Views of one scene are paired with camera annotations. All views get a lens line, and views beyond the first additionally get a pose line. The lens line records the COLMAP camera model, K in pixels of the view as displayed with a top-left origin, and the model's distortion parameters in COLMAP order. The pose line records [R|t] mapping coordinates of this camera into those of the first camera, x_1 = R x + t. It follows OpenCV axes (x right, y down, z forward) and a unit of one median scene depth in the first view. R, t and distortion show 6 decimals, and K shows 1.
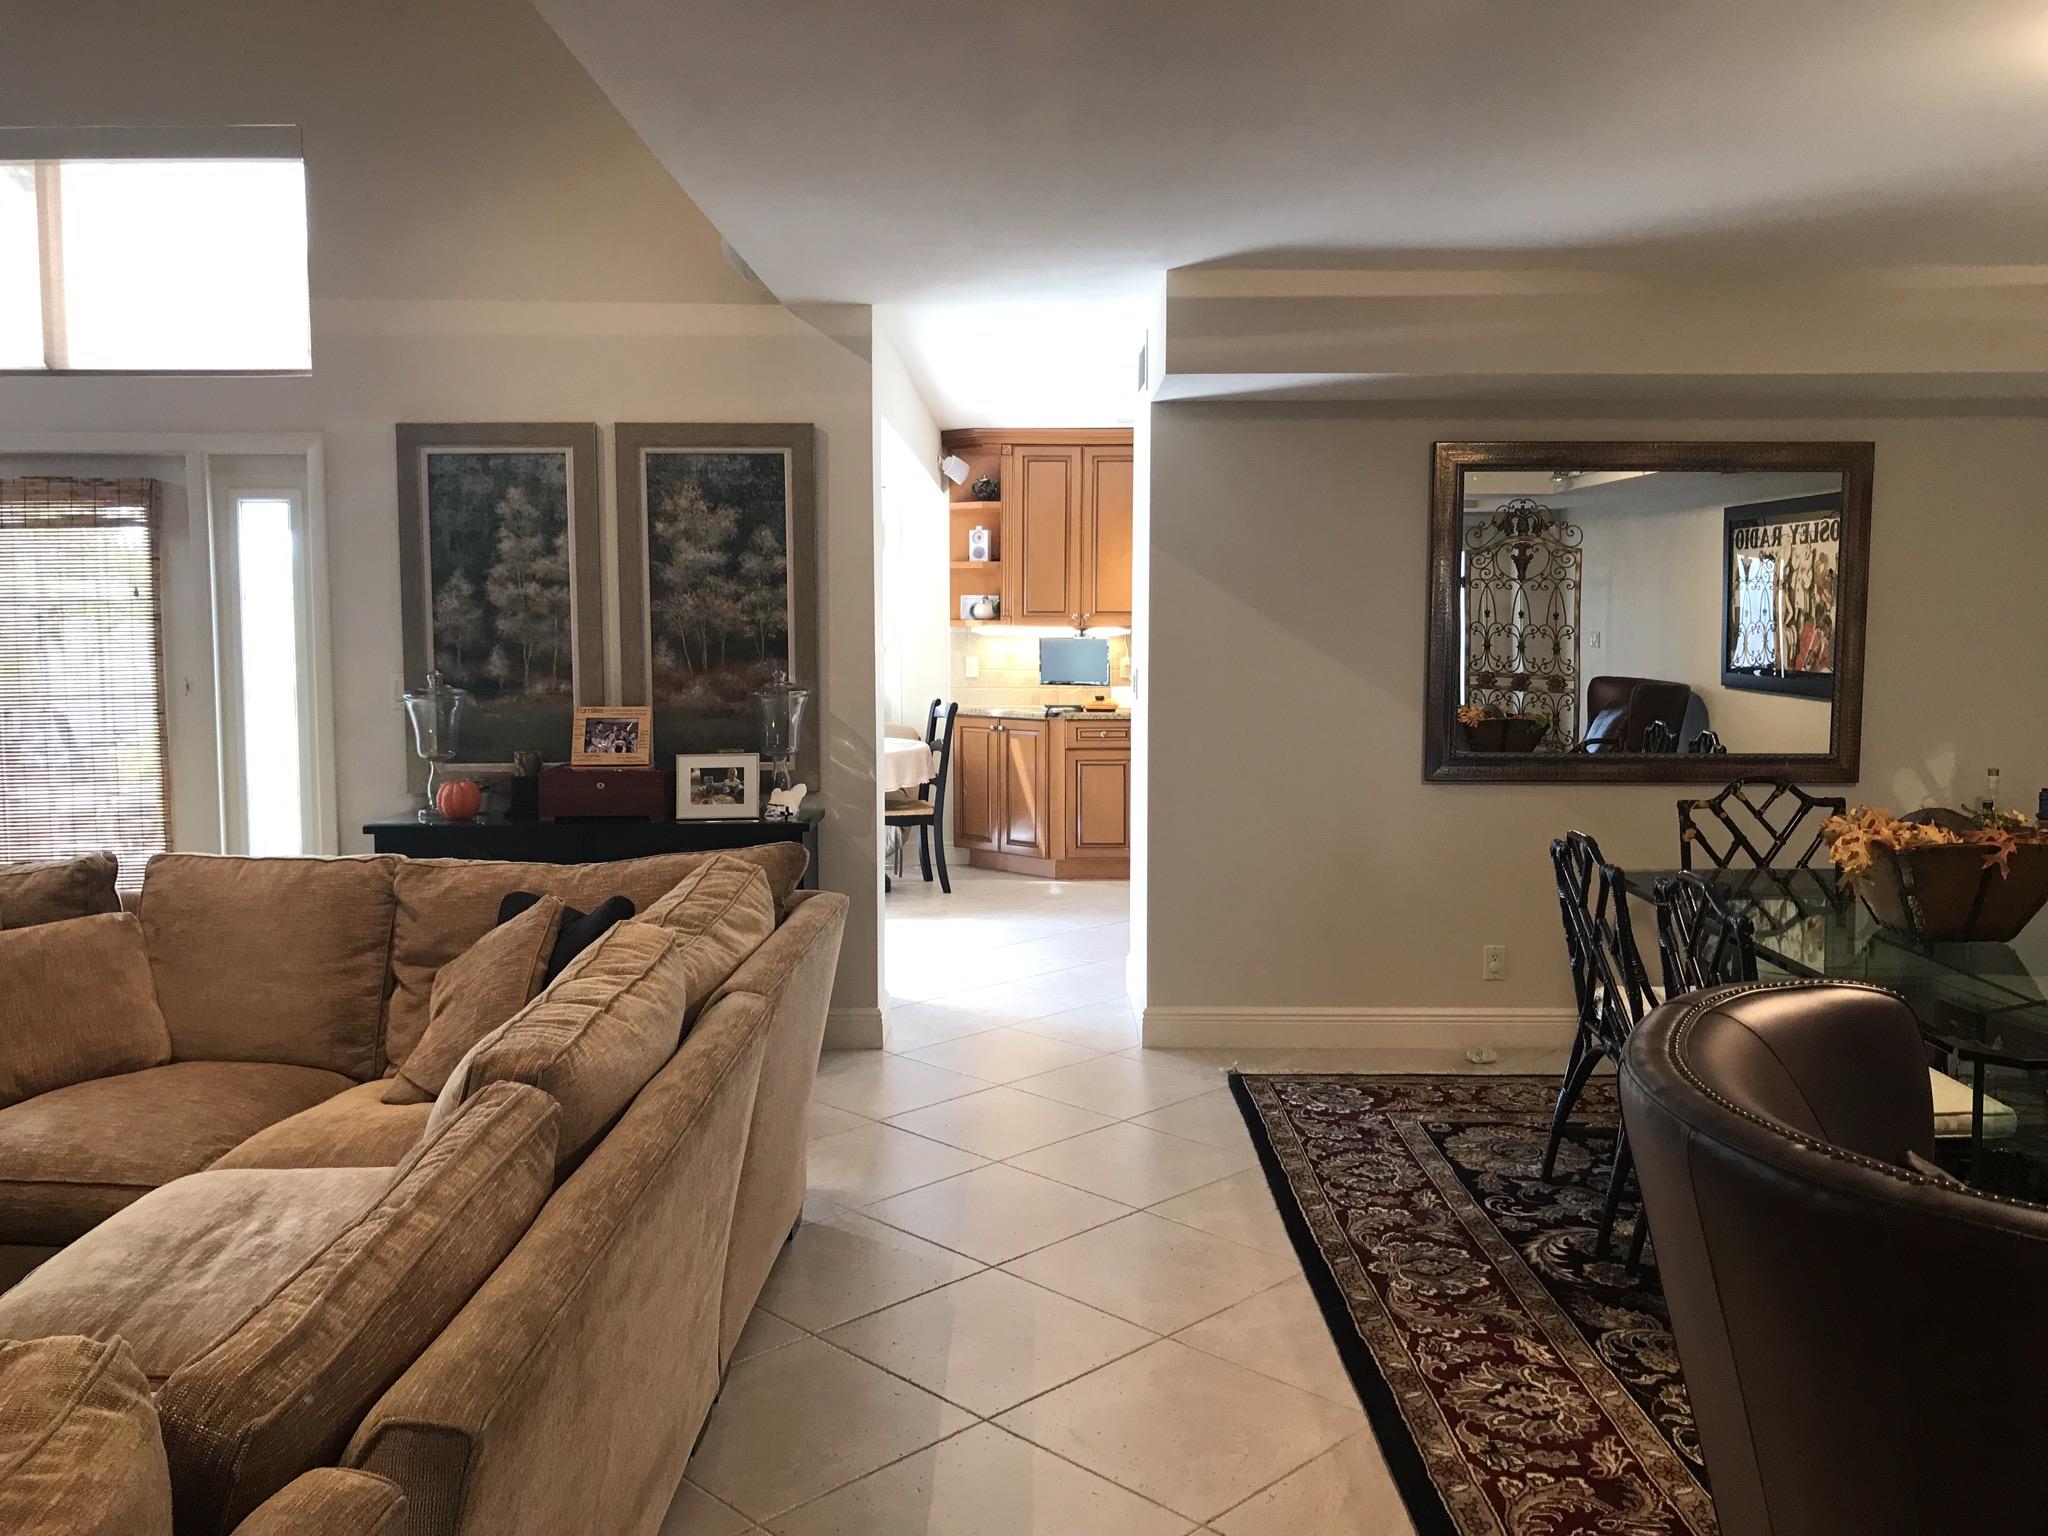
lens RADIAL K [[1691.7, 0, 1021.1], [0, 1691.7, 765.9], [0, 0, 1]] dist [0.027224, -0.032629]
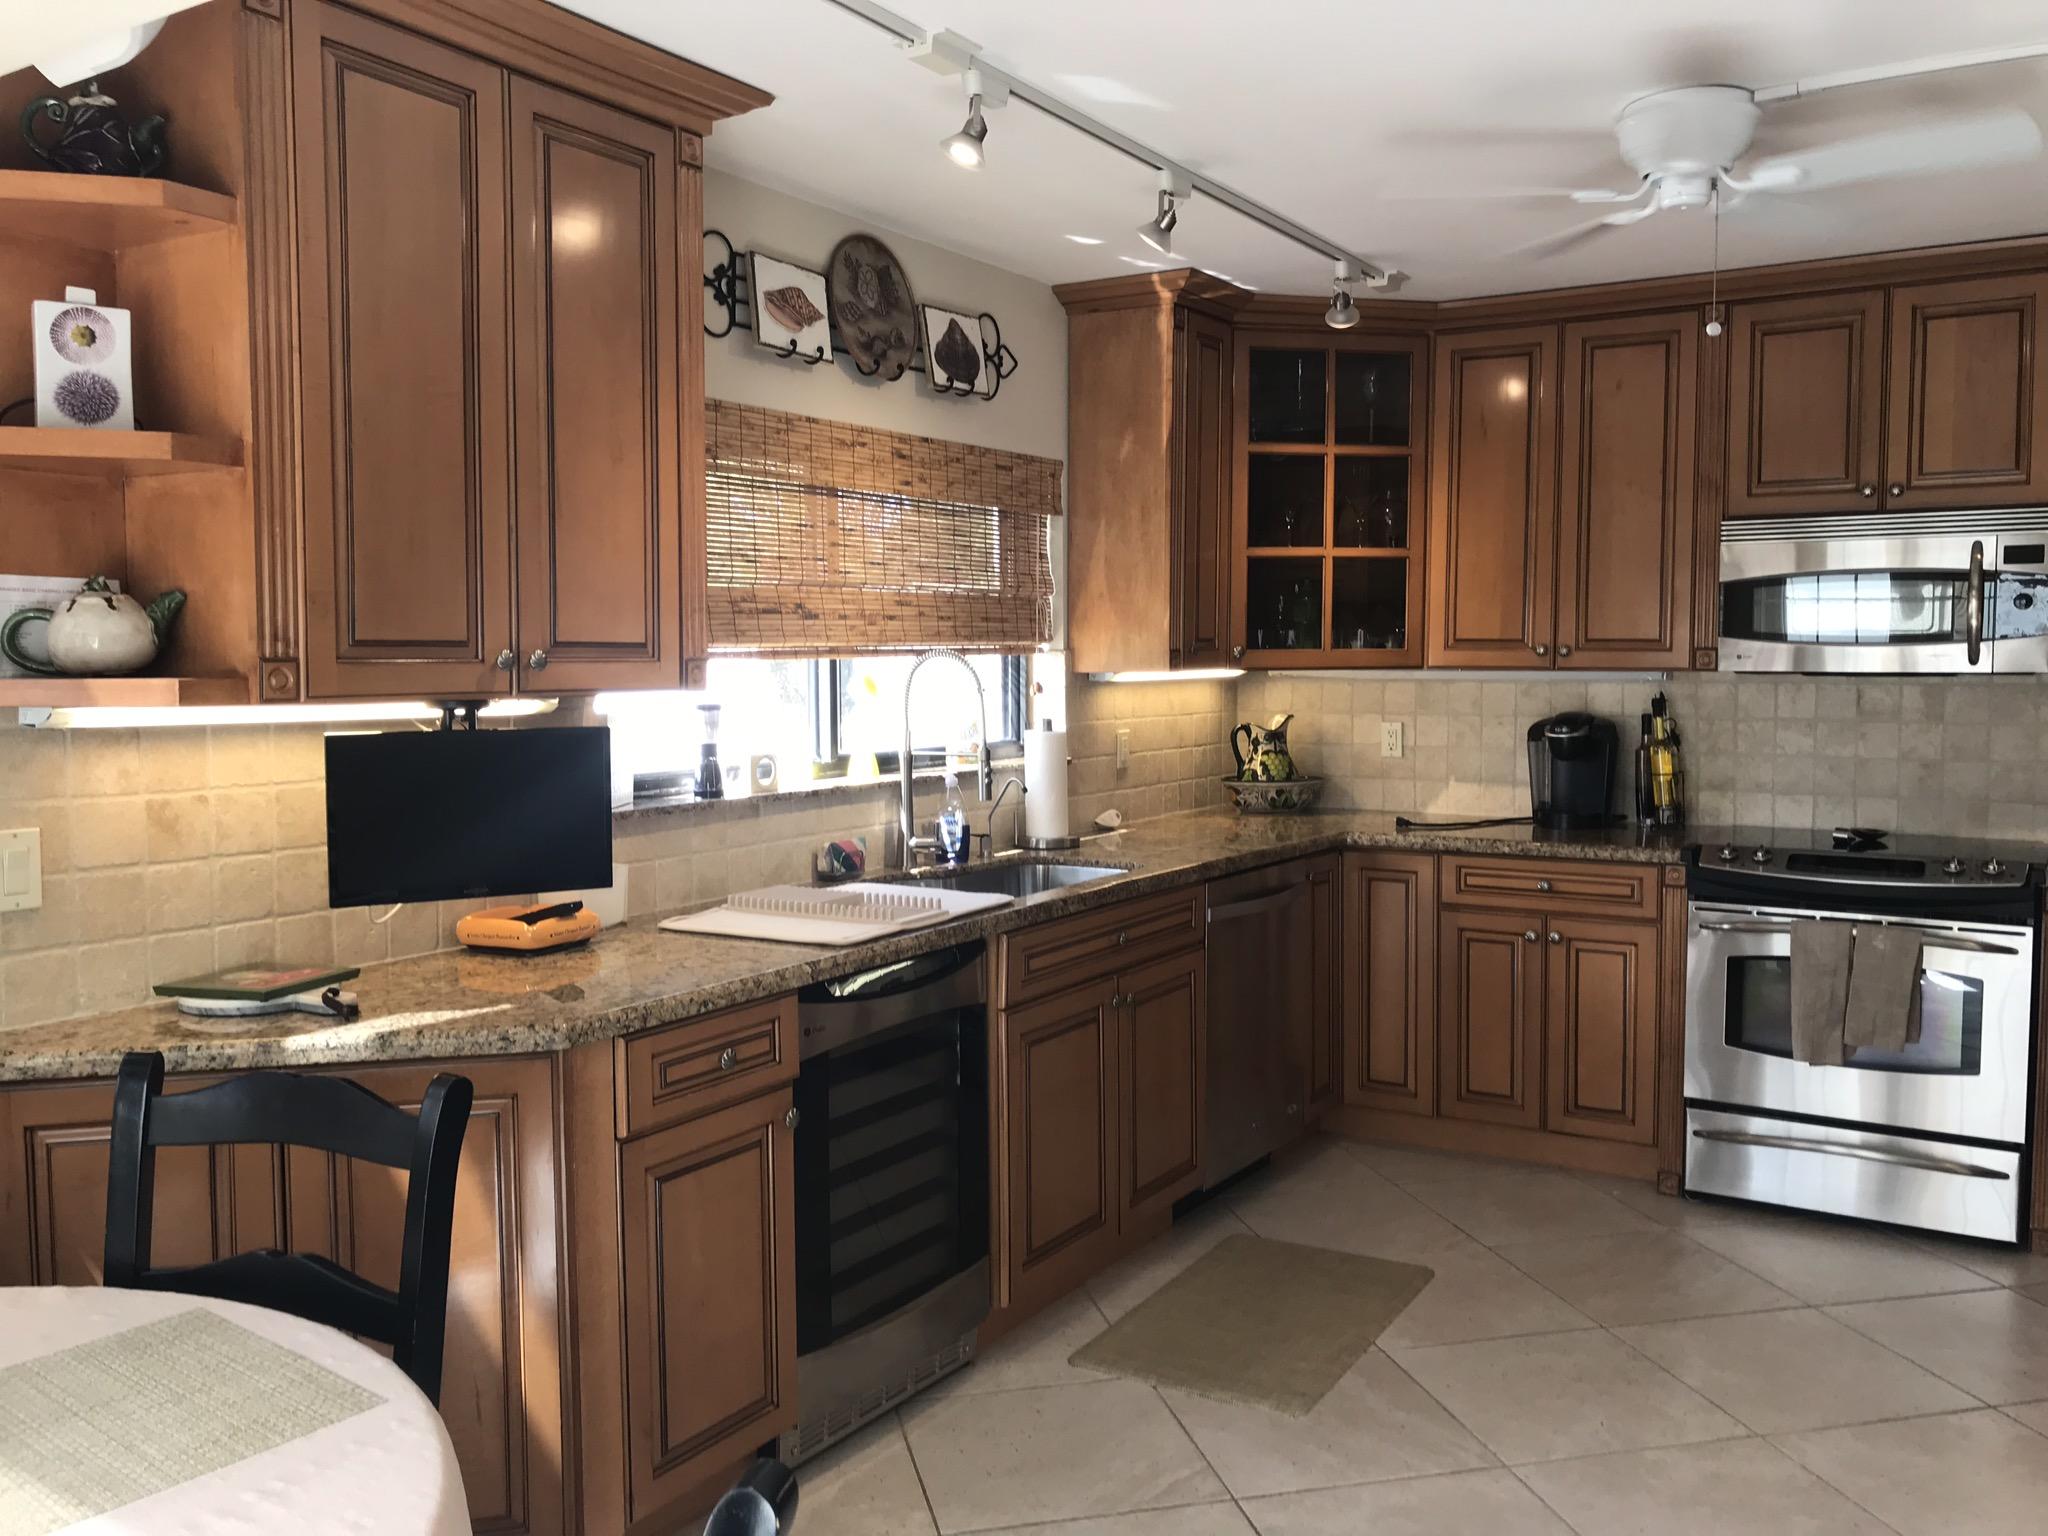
lens RADIAL K [[1673.6, 0, 1028.2], [0, 1673.6, 762.6], [0, 0, 1]] dist [0.066626, -0.115472]
pose [[0.519668, -0.057680, 0.852419, -0.289086], [0.079877, 0.996629, 0.018742, -0.121445], [-0.850626, 0.058349, 0.522523, 1.358739]]
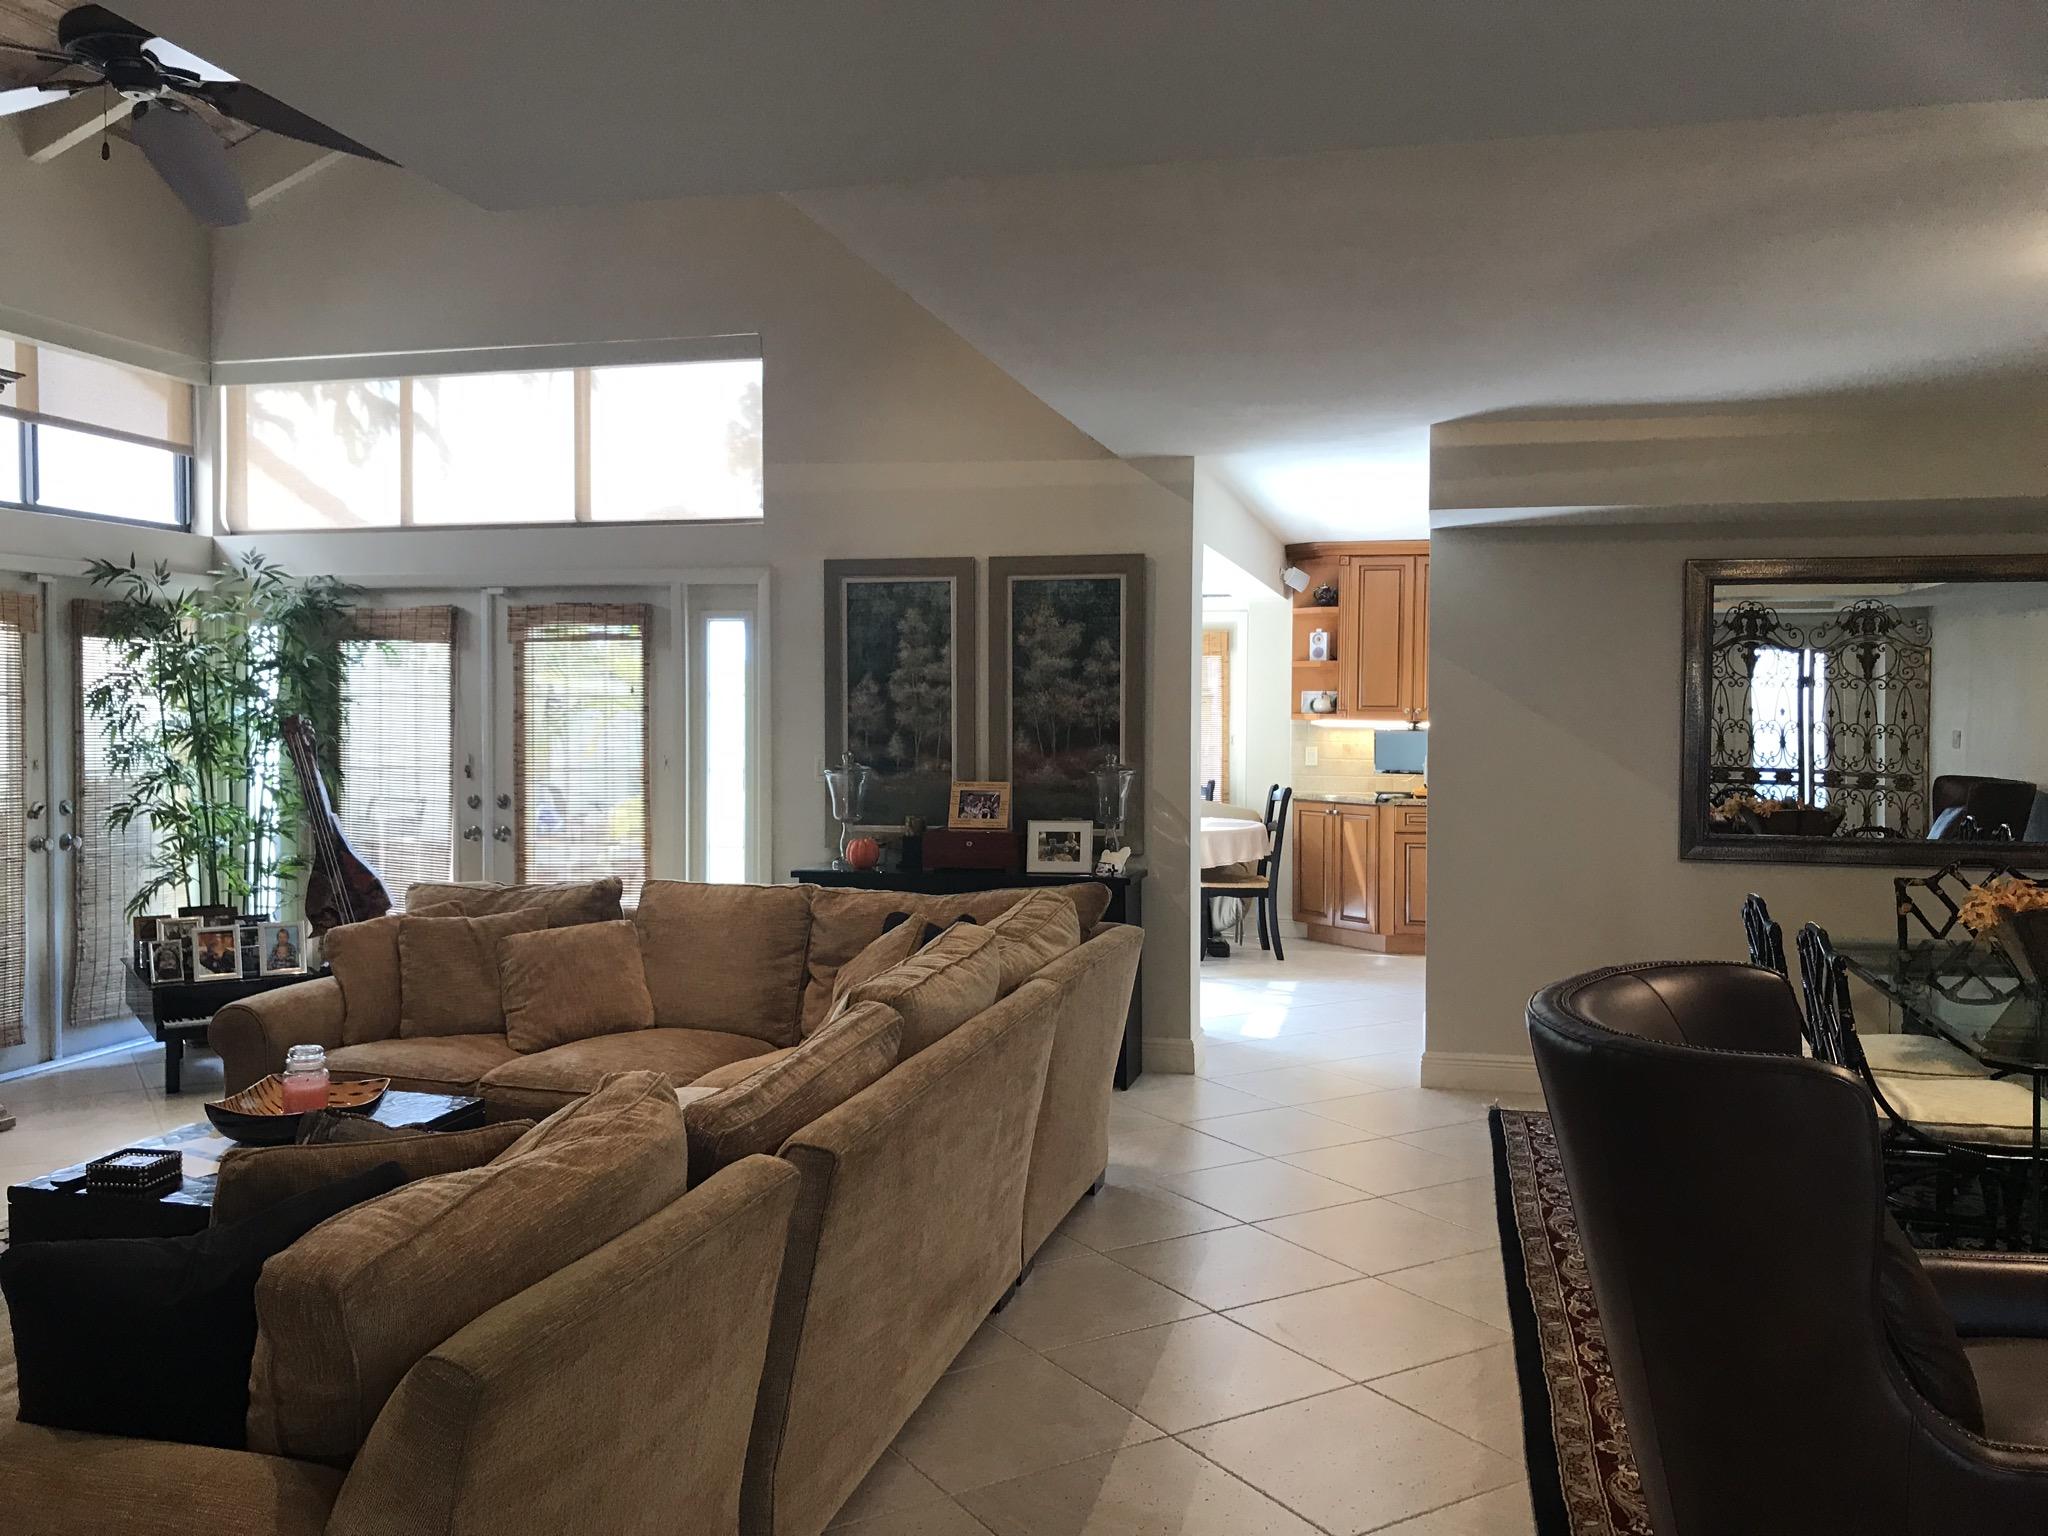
lens RADIAL K [[1655.5, 0, 1017.3], [0, 1655.5, 758.5], [0, 0, 1]] dist [0.063076, -0.139782]
pose [[0.972135, 0.011125, -0.234156, 0.069461], [-0.024997, 0.998098, -0.056355, 0.015800], [0.233084, 0.060638, 0.970564, -0.177528]]
